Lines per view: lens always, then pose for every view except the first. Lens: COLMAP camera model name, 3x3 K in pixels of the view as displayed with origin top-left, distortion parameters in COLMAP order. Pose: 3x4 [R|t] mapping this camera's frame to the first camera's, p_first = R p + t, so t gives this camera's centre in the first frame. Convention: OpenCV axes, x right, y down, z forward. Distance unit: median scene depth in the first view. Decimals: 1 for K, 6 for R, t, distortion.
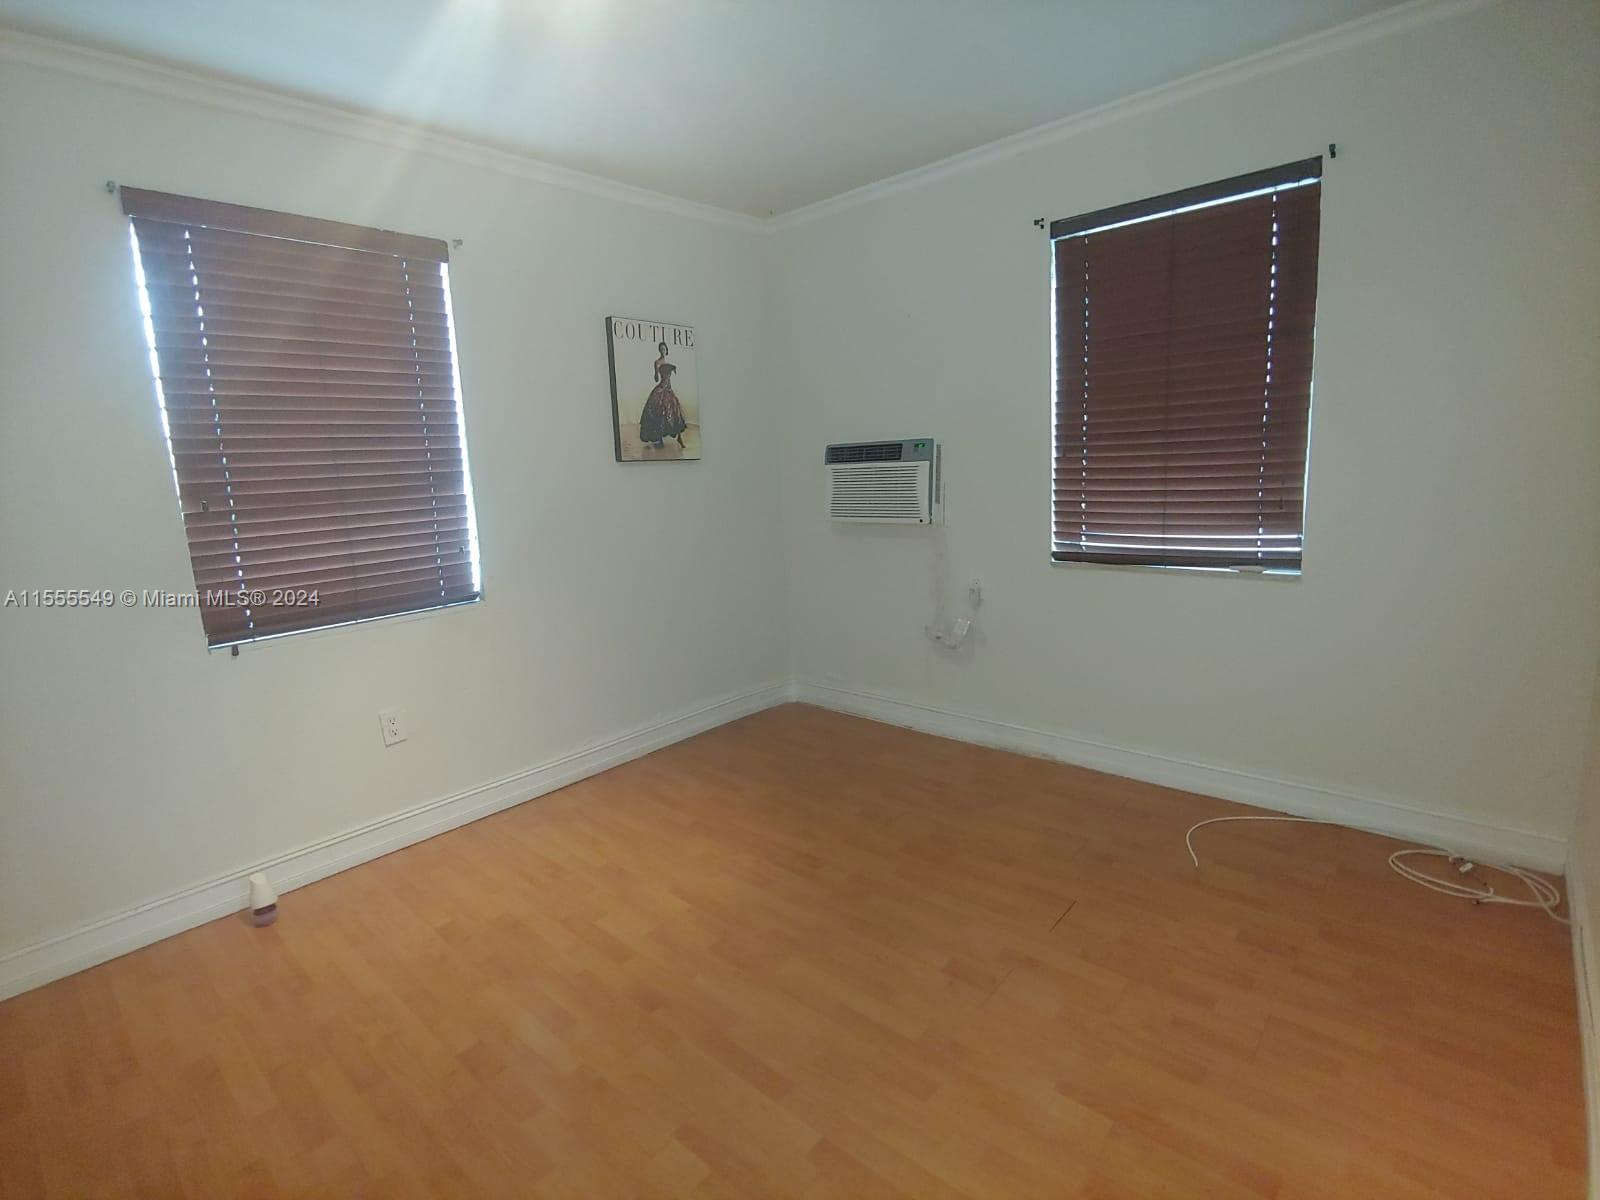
lens RADIAL K [[771.3, 0, 797.3], [0, 771.3, 607.2], [0, 0, 1]] dist [-0.007865, -0.002751]
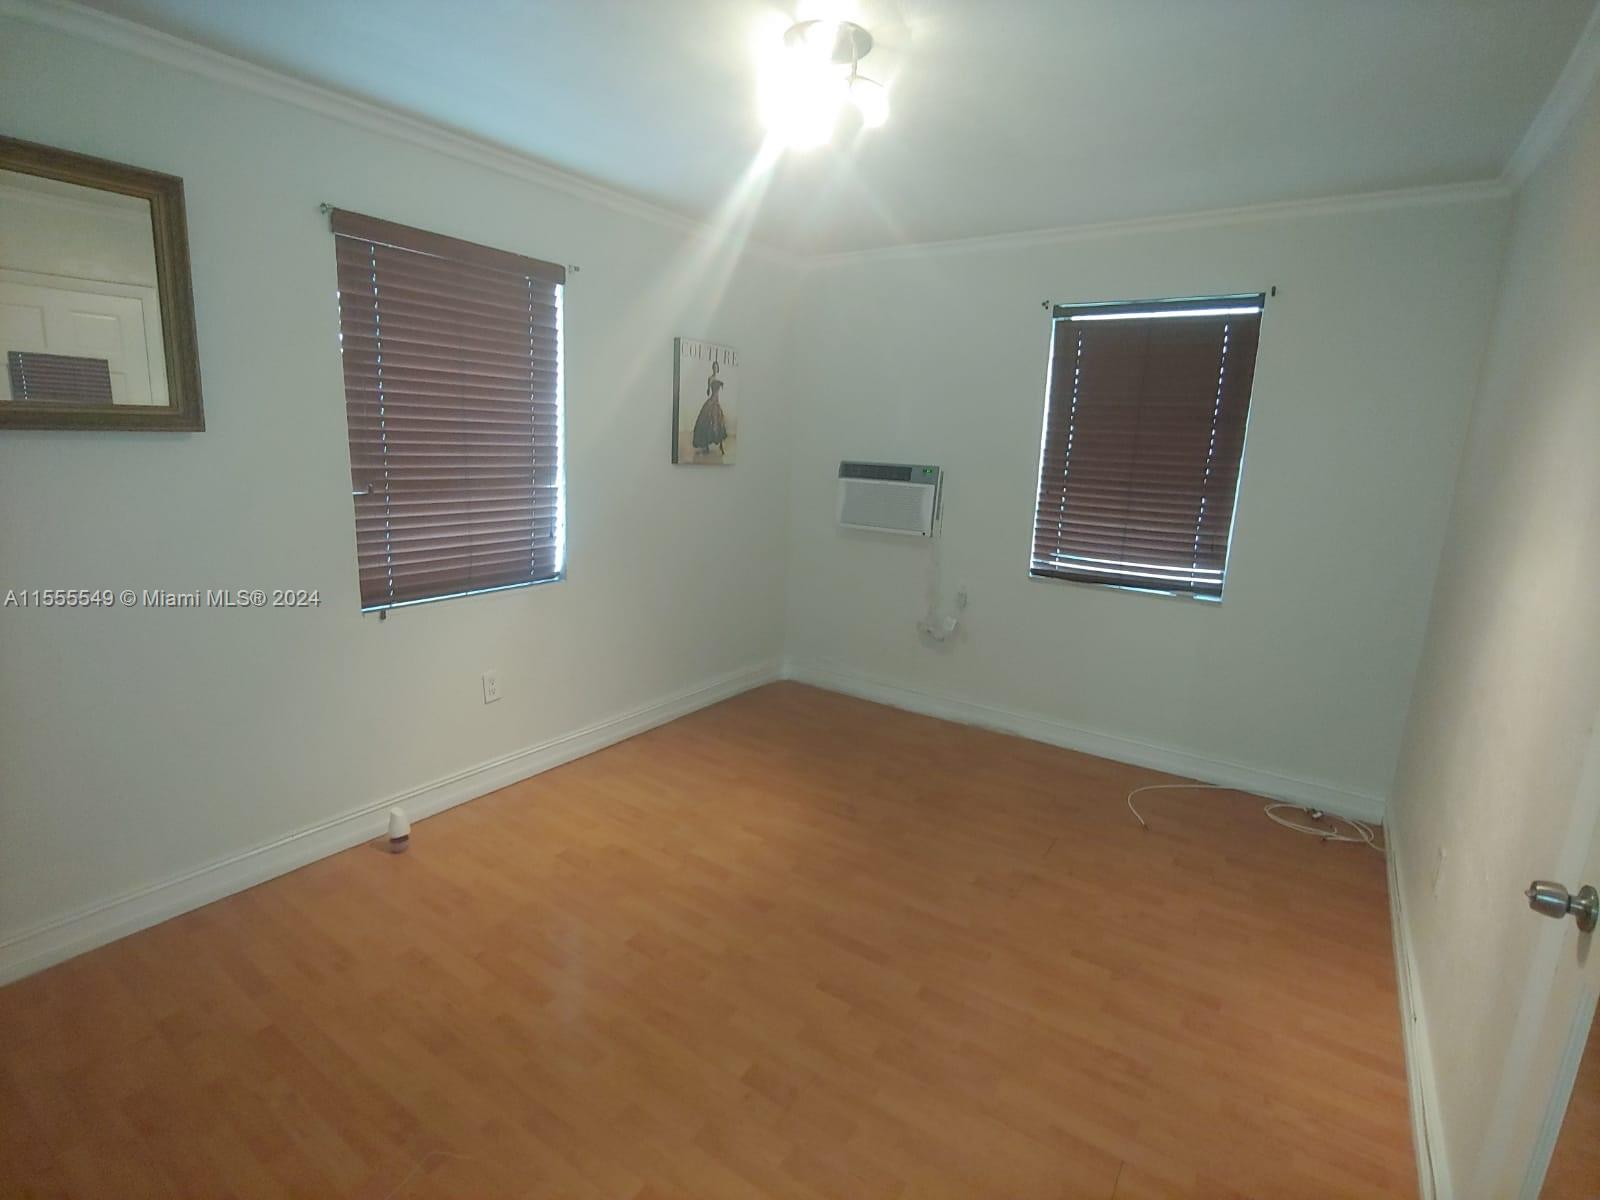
lens RADIAL K [[771.3, 0, 797.9], [0, 771.3, 611.3], [0, 0, 1]] dist [-0.007865, -0.002751]
pose [[0.987225, 0.055794, 0.149247, -0.254891], [-0.060526, 0.997792, 0.027350, -0.016162], [-0.147392, -0.036034, 0.988422, -0.201010]]
